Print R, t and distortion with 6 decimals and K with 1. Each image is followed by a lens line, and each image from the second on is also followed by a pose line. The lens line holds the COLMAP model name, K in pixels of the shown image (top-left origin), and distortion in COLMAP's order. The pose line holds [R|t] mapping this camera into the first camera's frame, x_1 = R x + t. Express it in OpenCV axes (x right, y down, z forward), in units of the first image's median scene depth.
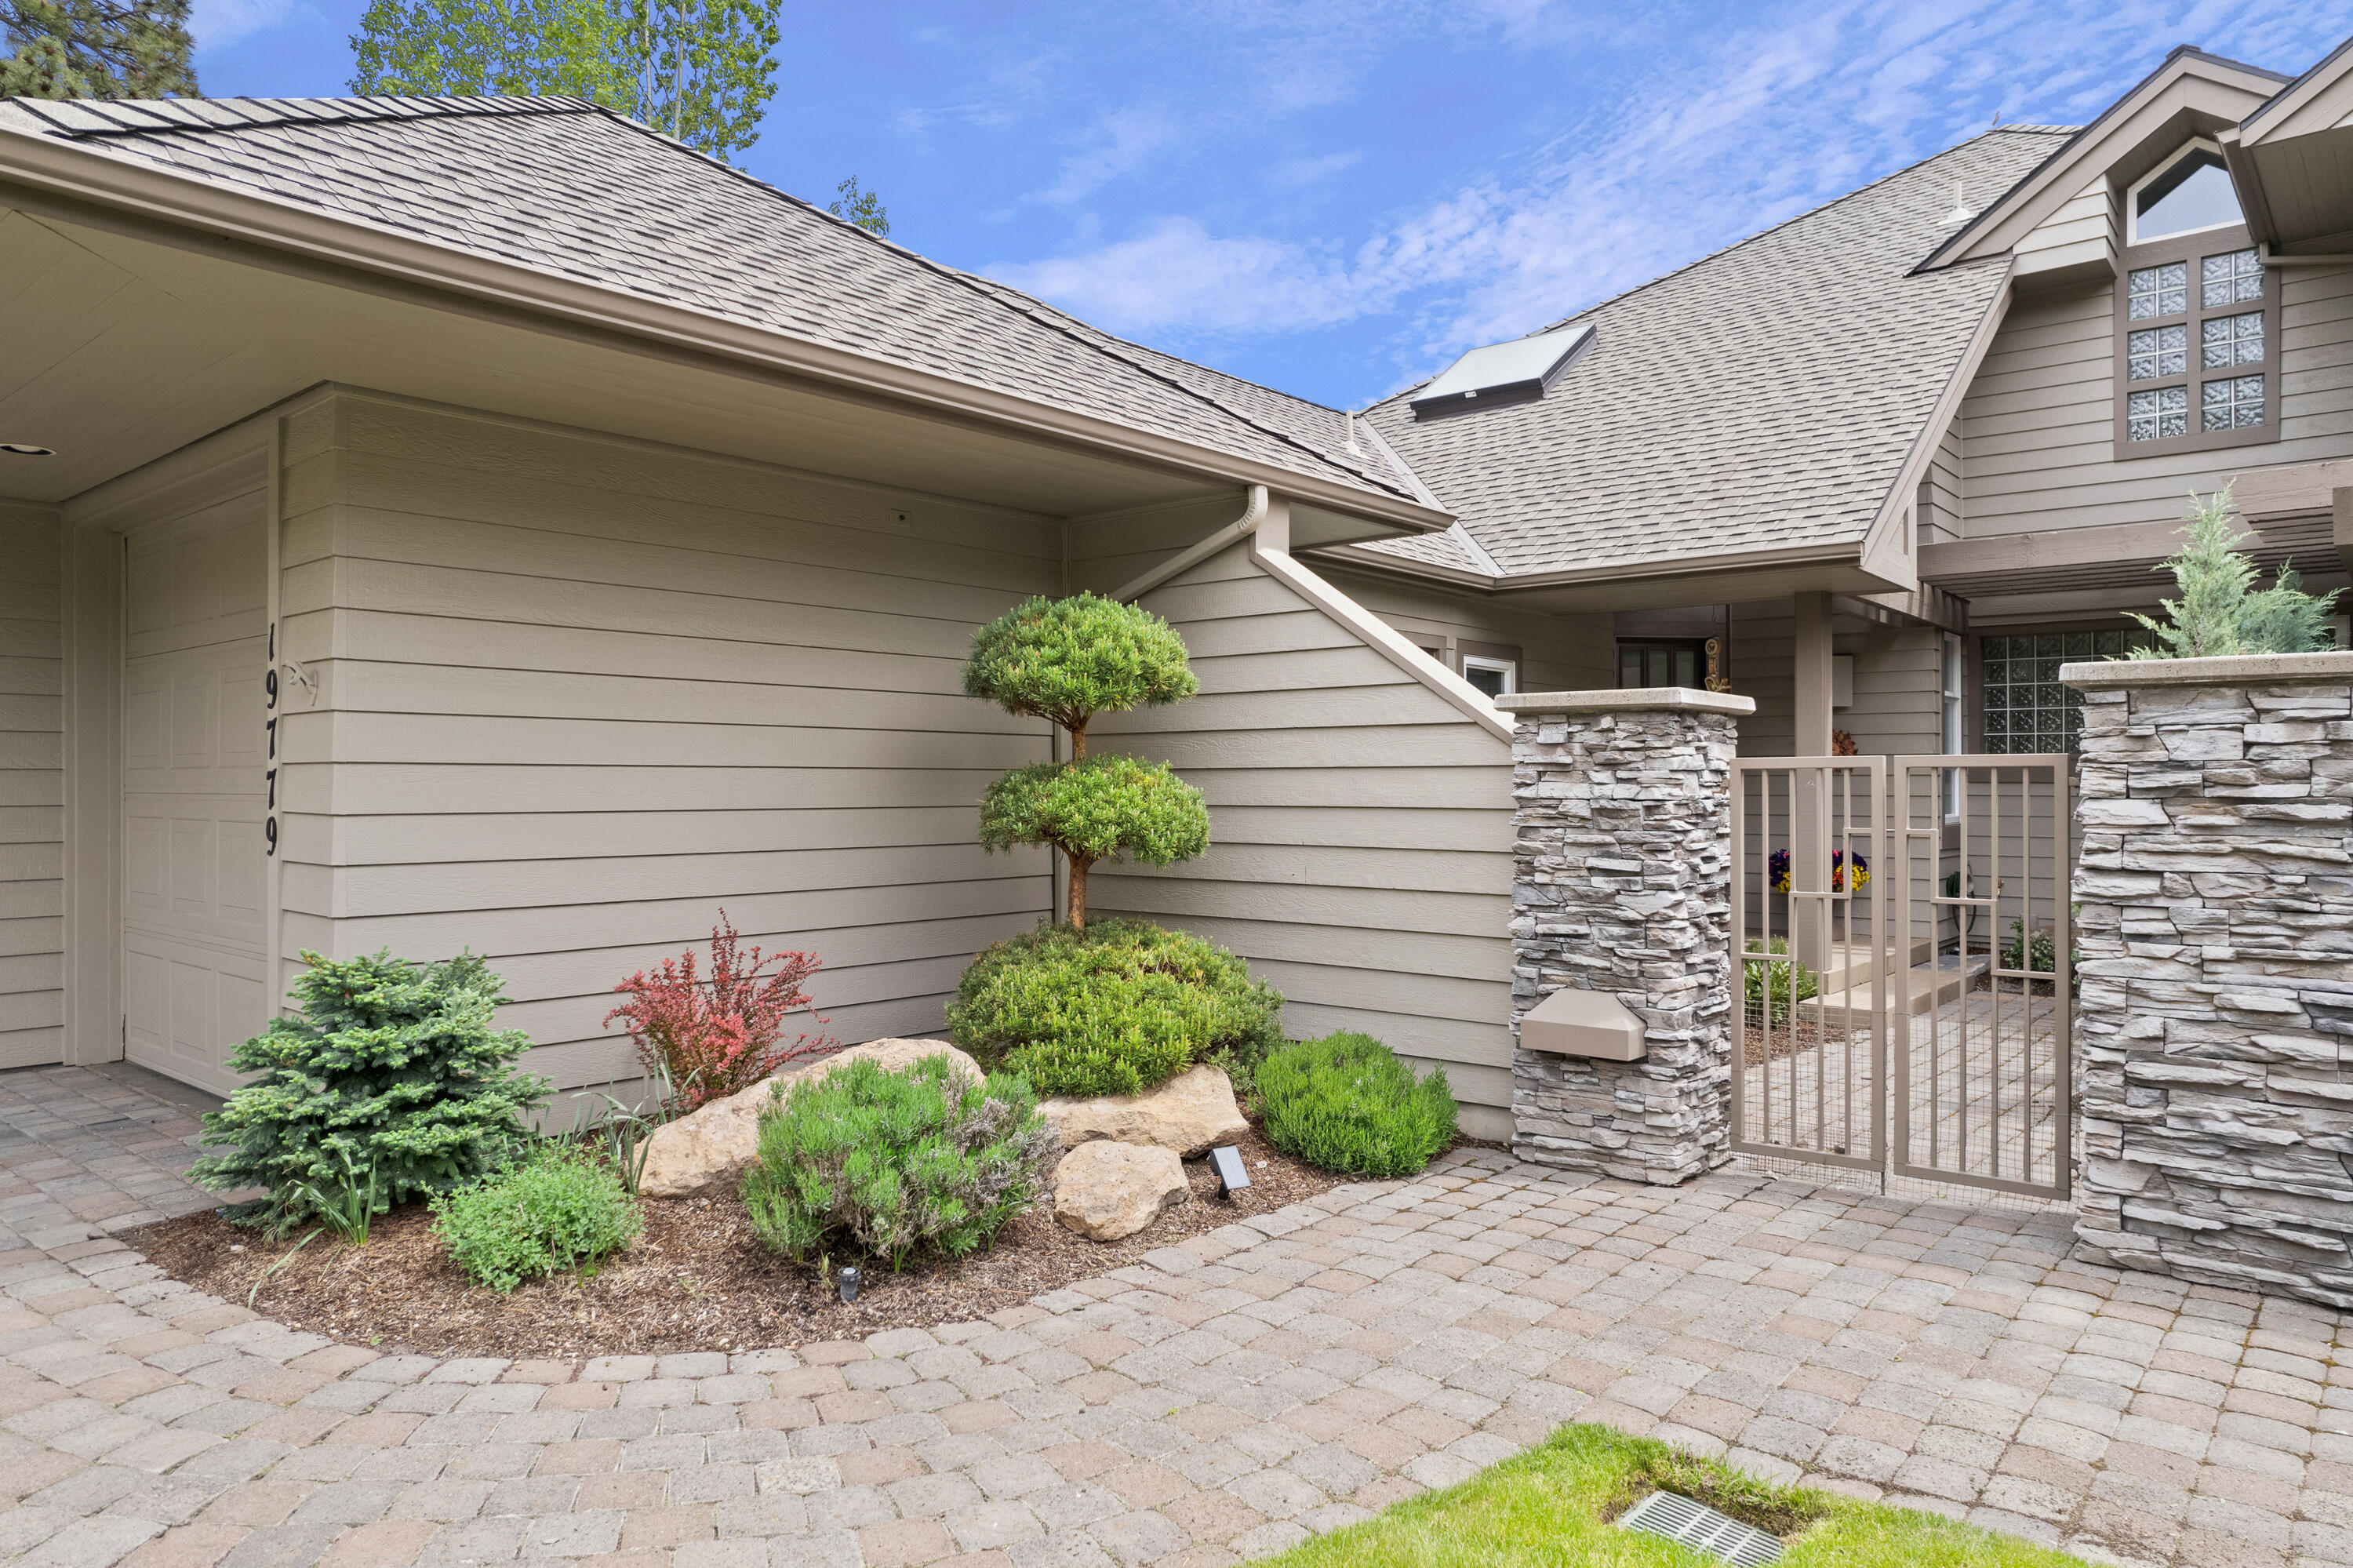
lens RADIAL K [[1517.0, 0, 1203.5], [0, 1517.0, 795.0], [0, 0, 1]] dist [-0.090591, 0.080075]
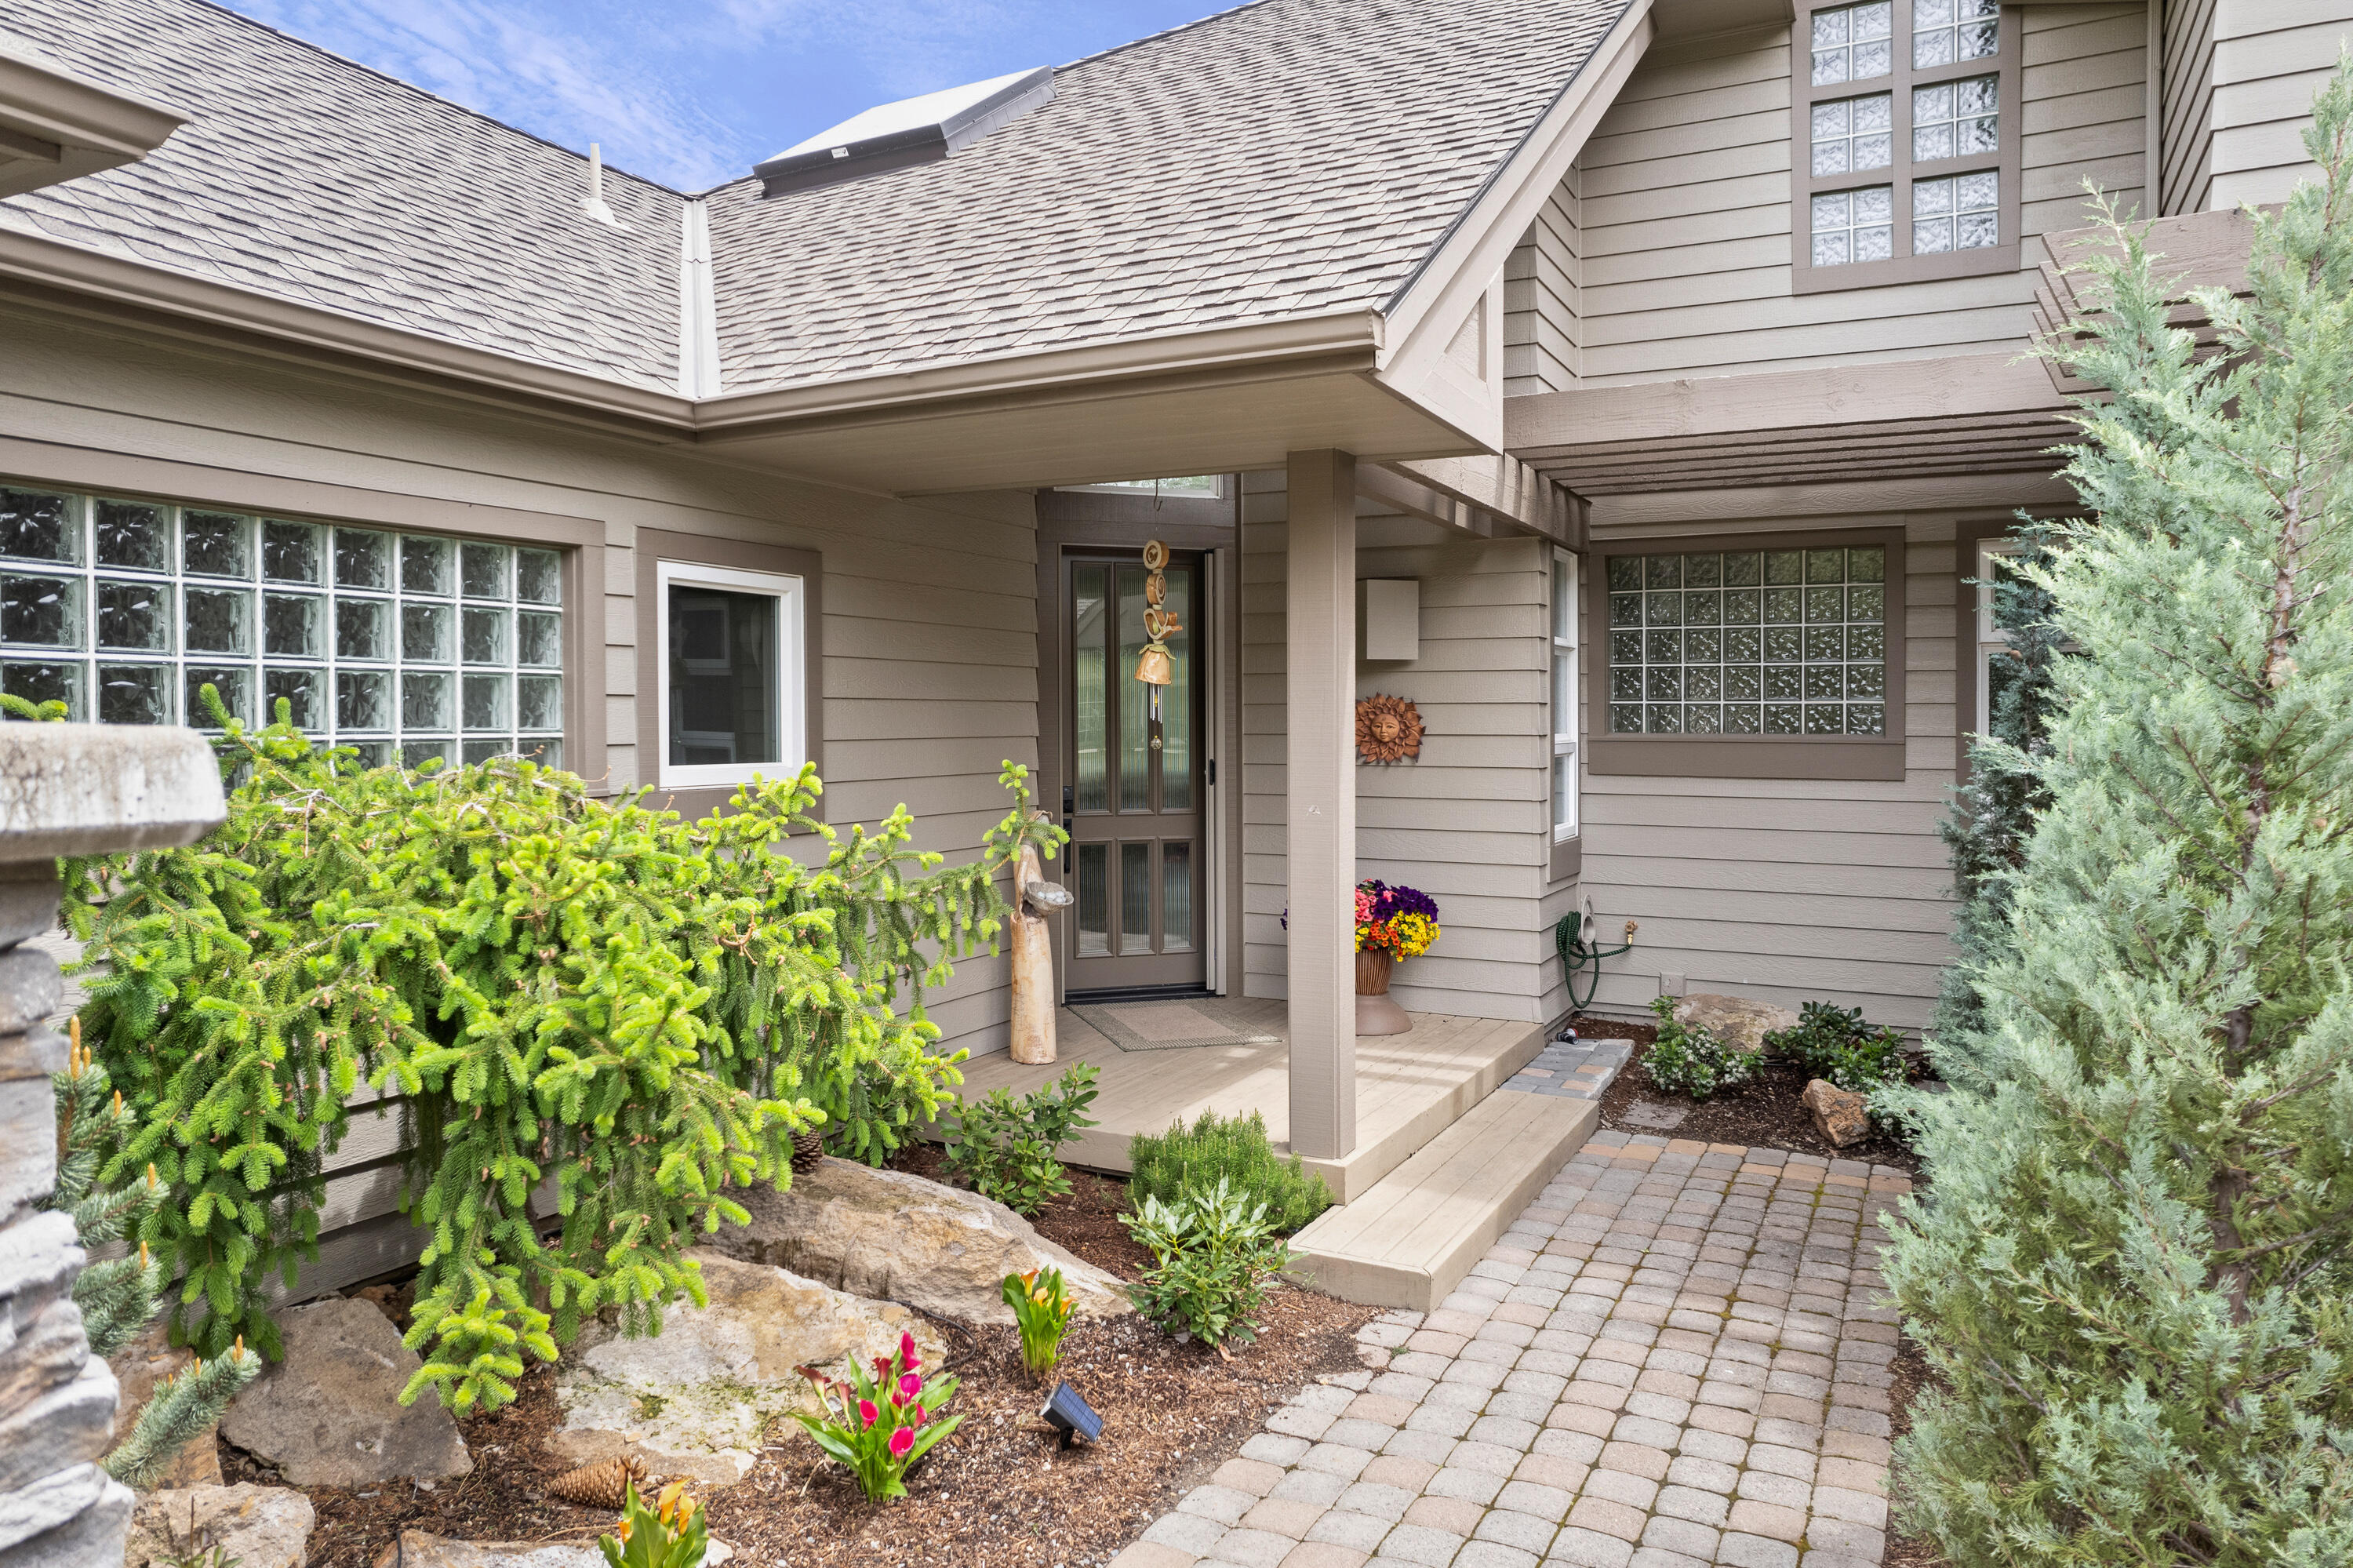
lens RADIAL K [[1518.0, 0, 1173.5], [0, 1518.0, 738.0], [0, 0, 1]] dist [-0.071570, 0.039669]
pose [[0.977745, -0.001545, 0.209790, 0.256667], [0.000071, 0.999975, 0.007032, -0.039557], [-0.209796, -0.006861, 0.977721, 0.509202]]
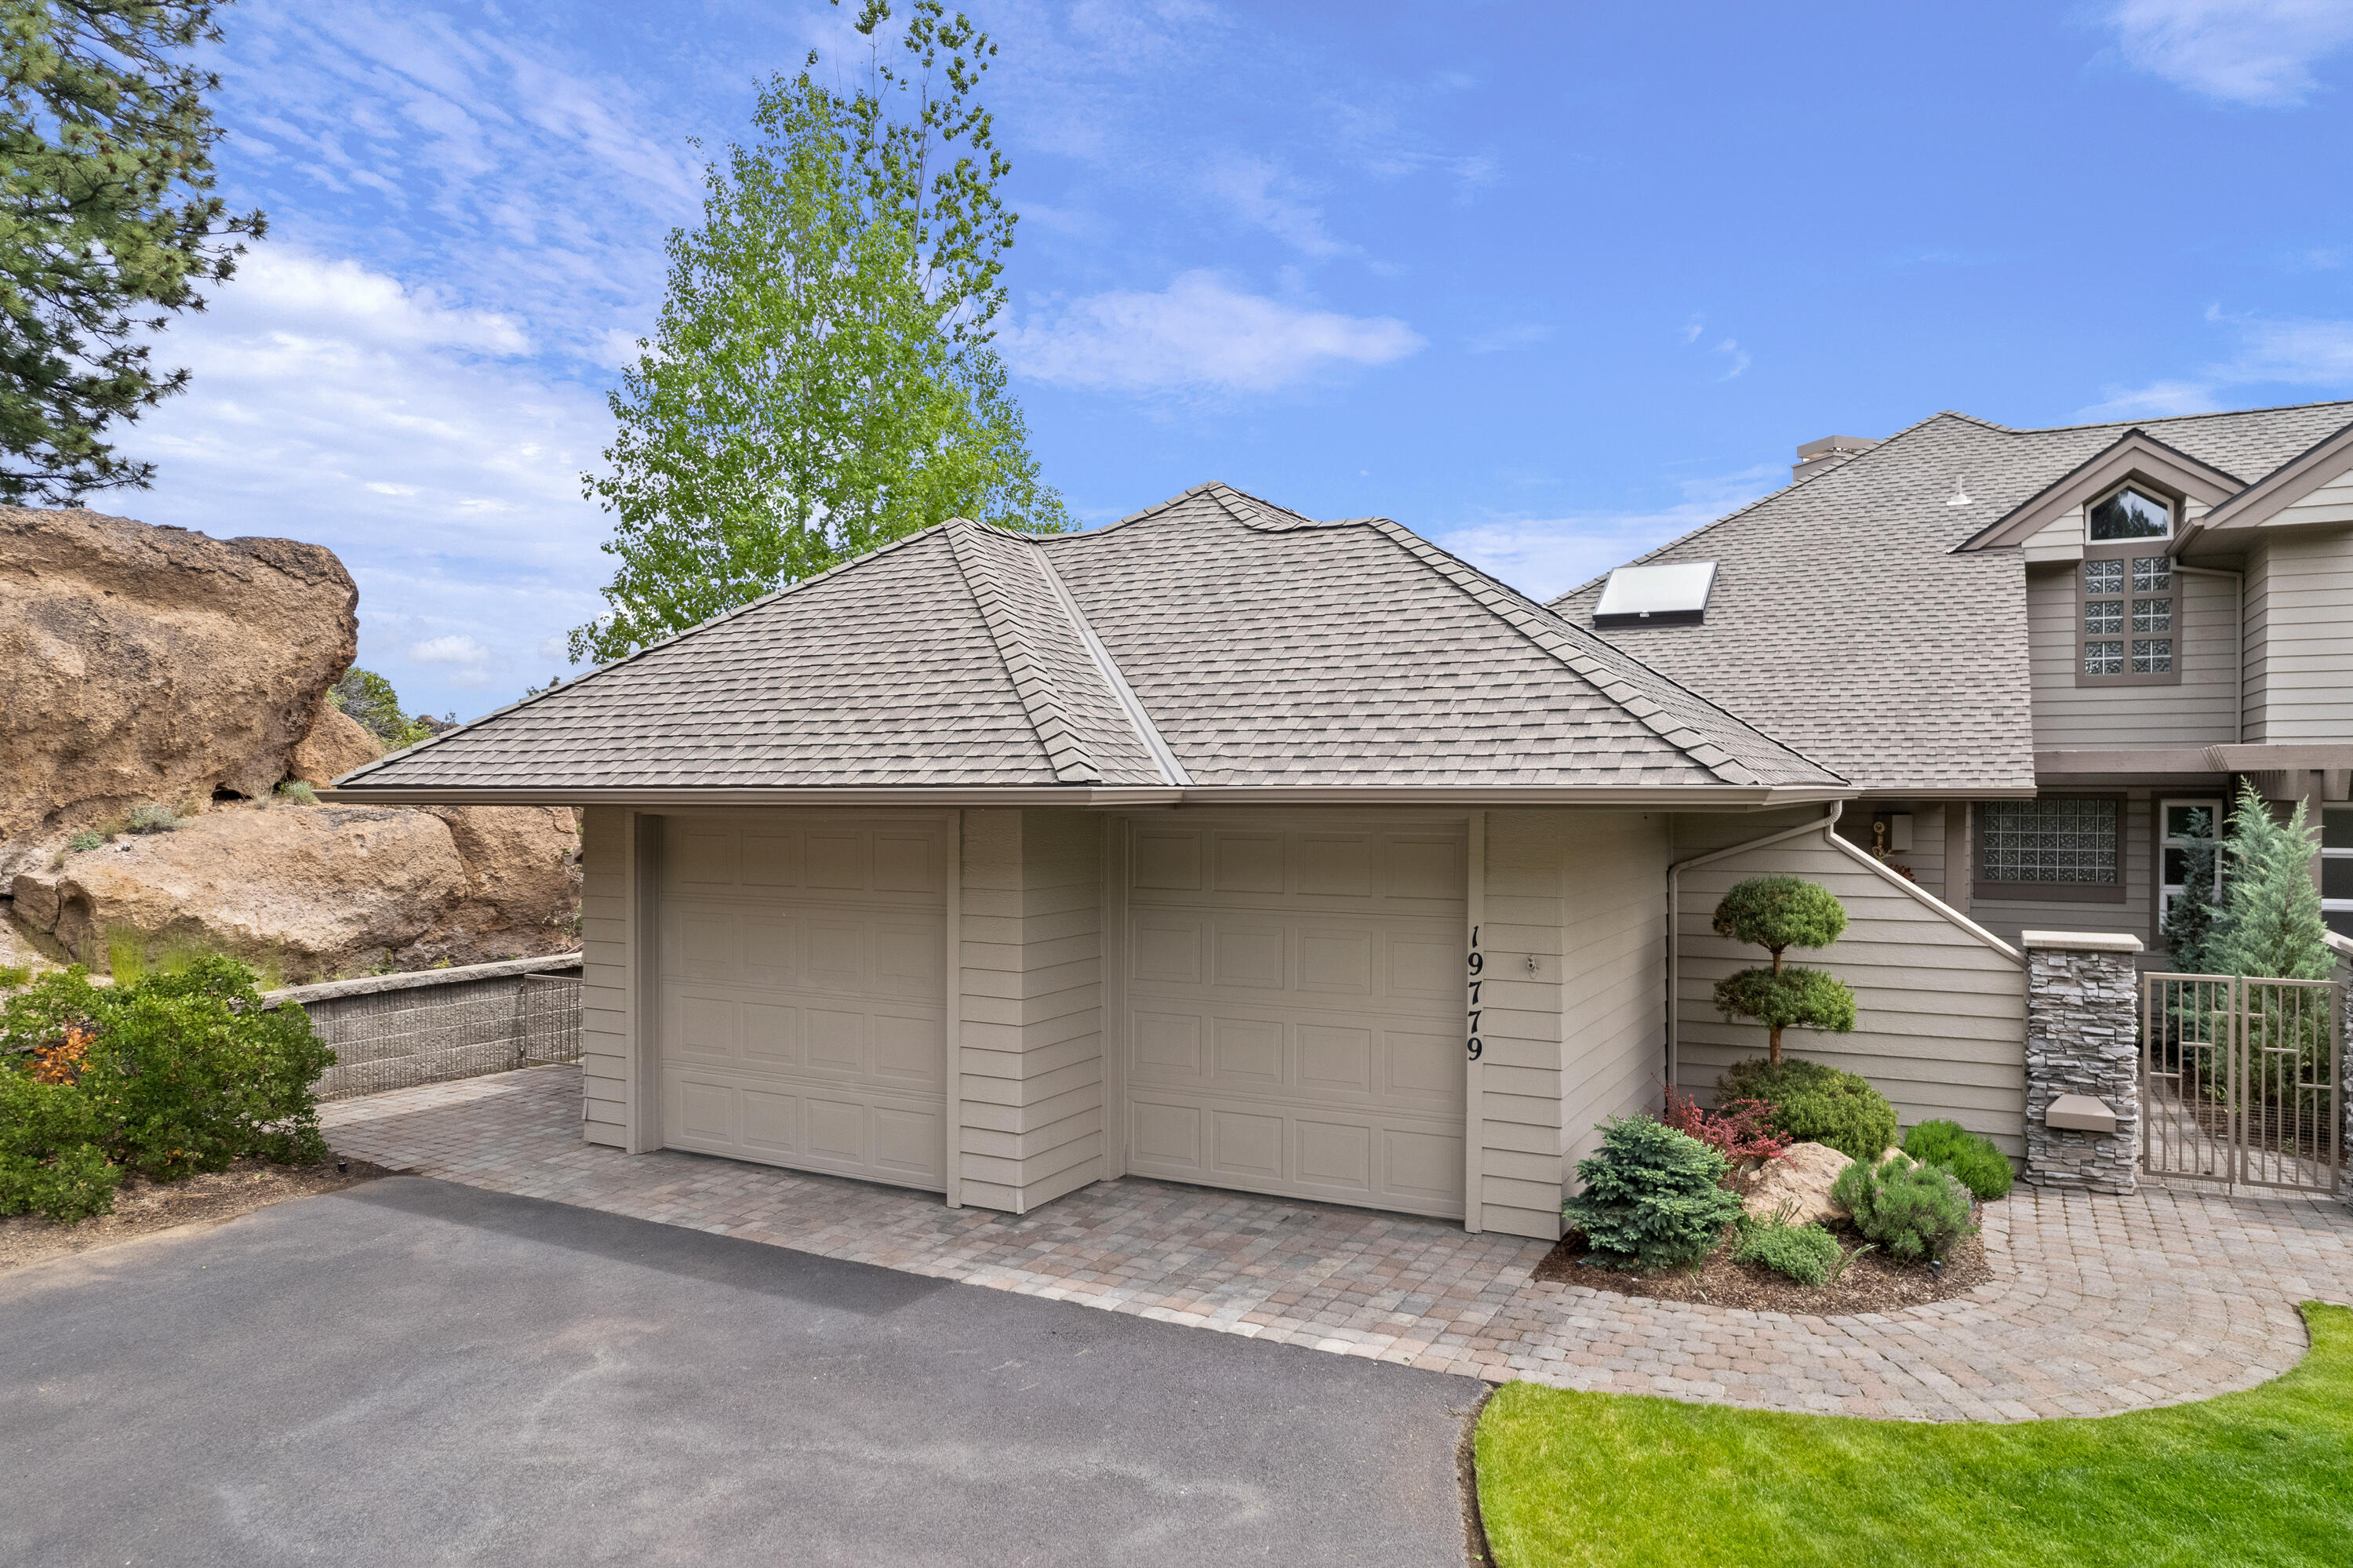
lens RADIAL K [[1517.0, 0, 1203.5], [0, 1517.0, 795.0], [0, 0, 1]] dist [-0.090591, 0.080075]
pose [[0.977455, 0.001233, 0.211142, -0.715647], [-0.001021, 0.999999, -0.001112, -0.144658], [-0.211143, 0.000872, 0.977455, -0.355112]]
